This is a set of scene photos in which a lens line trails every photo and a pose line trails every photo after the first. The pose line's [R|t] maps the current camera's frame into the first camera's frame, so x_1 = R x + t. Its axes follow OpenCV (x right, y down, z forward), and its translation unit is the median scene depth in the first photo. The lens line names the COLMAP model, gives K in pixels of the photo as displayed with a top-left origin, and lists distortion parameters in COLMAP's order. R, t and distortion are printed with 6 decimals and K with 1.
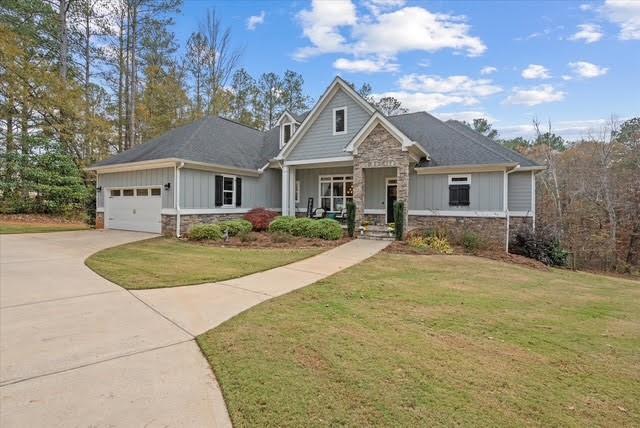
lens RADIAL K [[292.3, 0, 319.9], [0, 292.3, 210.1], [0, 0, 1]] dist [0.000281, 0.000021]
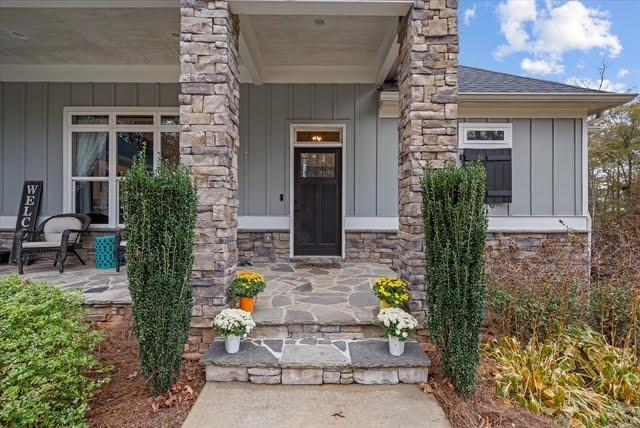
lens RADIAL K [[292.3, 0, 319.4], [0, 292.3, 214.5], [0, 0, 1]] dist [0.000281, 0.000021]
pose [[0.870207, -0.005923, 0.492650, 0.084545], [0.015356, 0.999768, -0.015104, 0.001143], [-0.492446, 0.020709, 0.870096, 0.677989]]
